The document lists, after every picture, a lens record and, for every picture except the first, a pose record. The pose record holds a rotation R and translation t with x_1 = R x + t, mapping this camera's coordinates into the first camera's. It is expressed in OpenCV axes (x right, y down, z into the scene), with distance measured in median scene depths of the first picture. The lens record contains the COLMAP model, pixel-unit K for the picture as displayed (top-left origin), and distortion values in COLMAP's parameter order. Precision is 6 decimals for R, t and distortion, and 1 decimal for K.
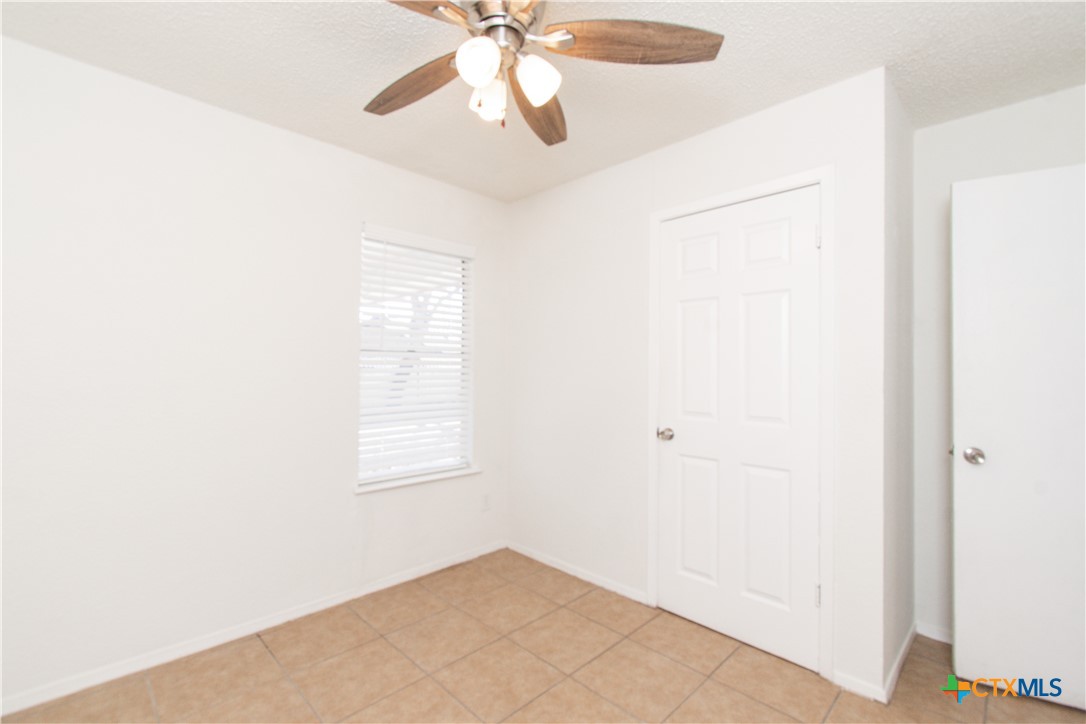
lens RADIAL K [[475.8, 0, 549.8], [0, 475.8, 358.5], [0, 0, 1]] dist [0.001603, -0.000755]
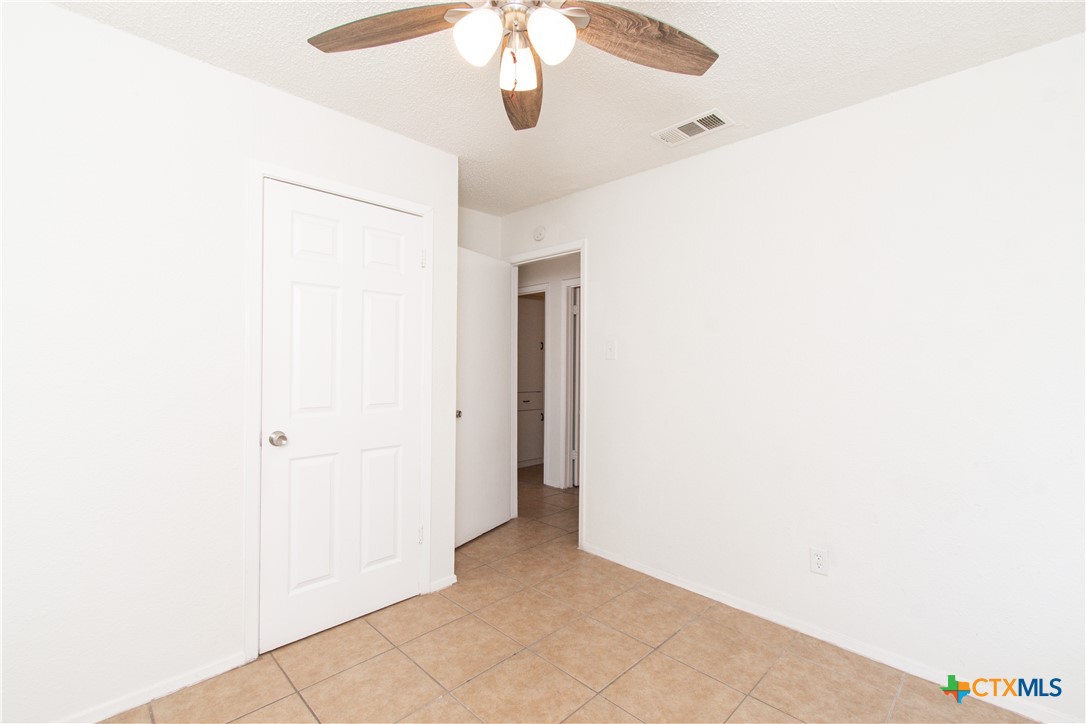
lens RADIAL K [[475.8, 0, 540.8], [0, 475.8, 359.9], [0, 0, 1]] dist [0.001603, -0.000755]
pose [[0.023501, -0.009320, 0.999680, -0.129542], [-0.021347, 0.999724, 0.009822, 0.000687], [-0.999496, -0.021571, 0.023295, 0.118339]]
